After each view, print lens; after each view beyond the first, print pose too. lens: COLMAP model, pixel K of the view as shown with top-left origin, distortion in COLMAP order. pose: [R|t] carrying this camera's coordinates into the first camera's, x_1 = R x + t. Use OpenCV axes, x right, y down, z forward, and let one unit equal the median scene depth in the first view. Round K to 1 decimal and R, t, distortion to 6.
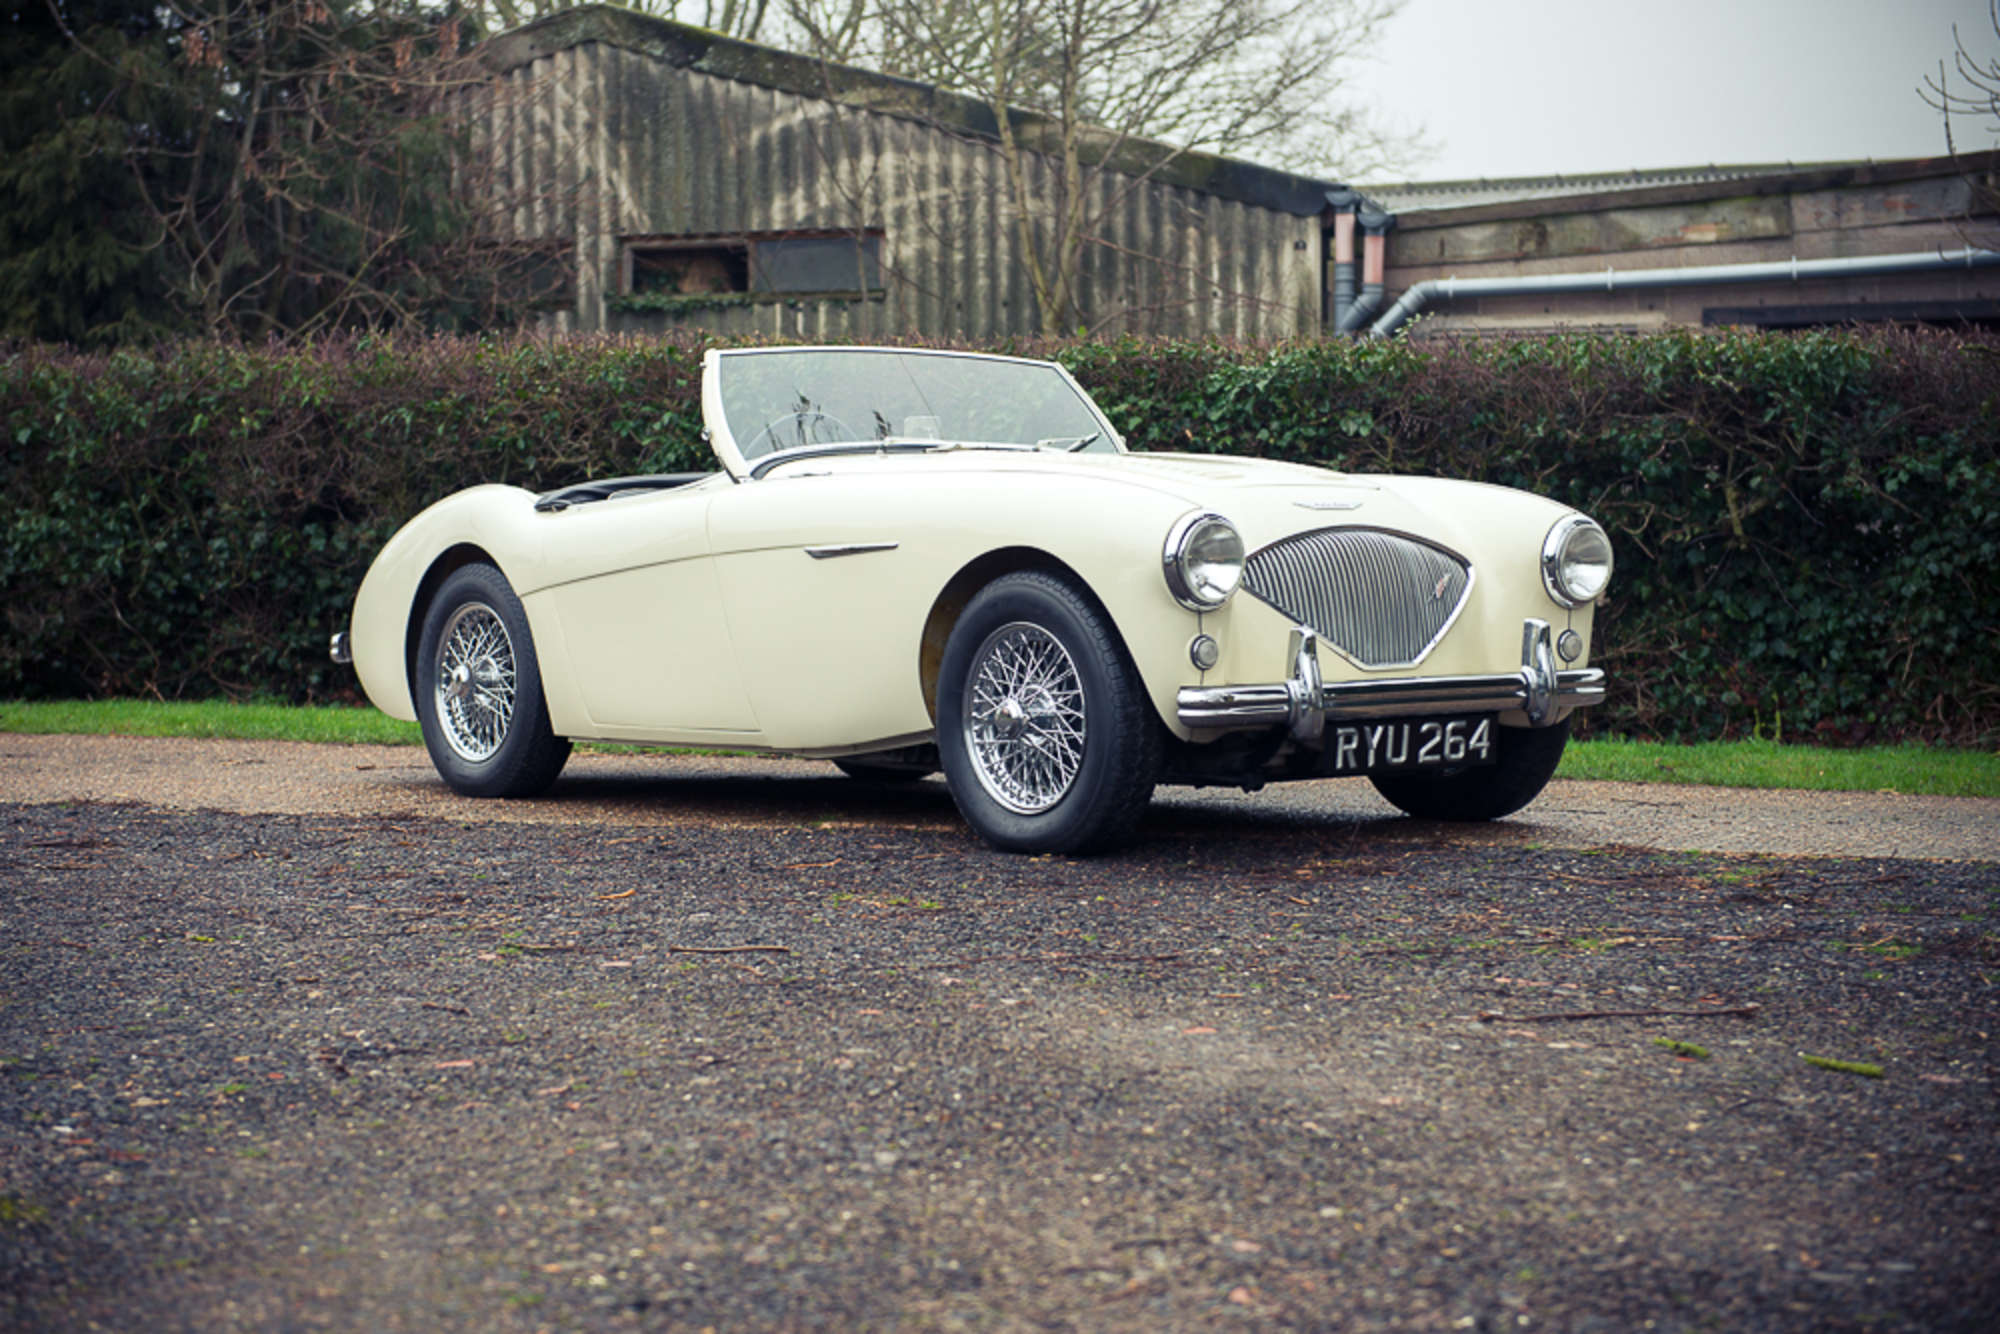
lens RADIAL K [[3596.5, 0, 996.9], [0, 3596.5, 670.4], [0, 0, 1]] dist [0.099764, 0.000000]
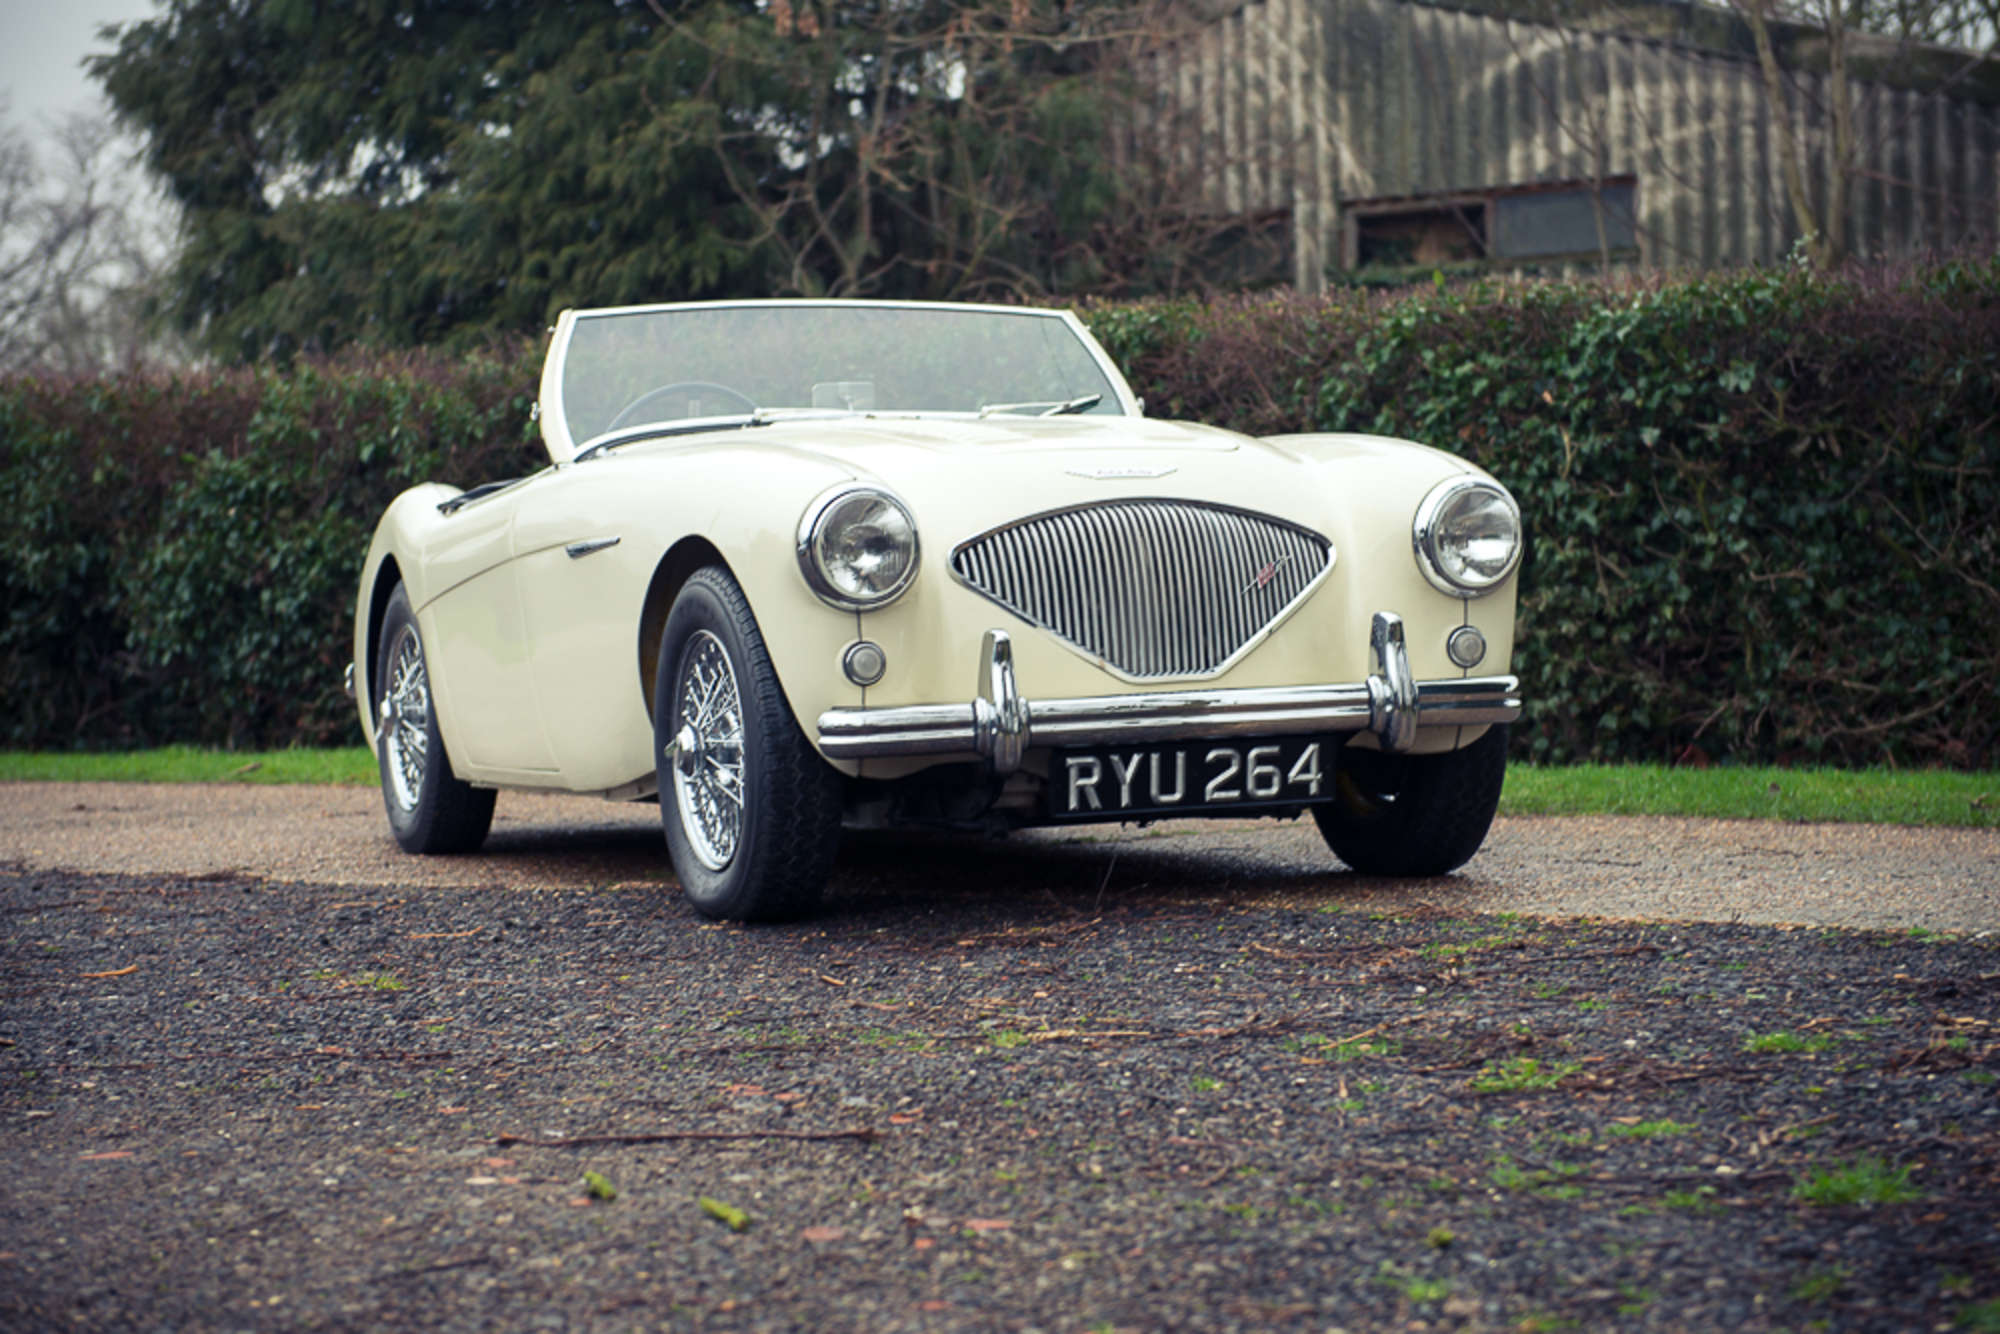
lens RADIAL K [[4088.5, 0, 1011.7], [0, 4088.5, 597.4], [0, 0, 1]] dist [0.135019, 0.000000]
pose [[0.961932, -0.024531, -0.272187, 0.187578], [0.017112, 0.999415, -0.029598, 0.004286], [0.272754, 0.023813, 0.961789, 0.083586]]
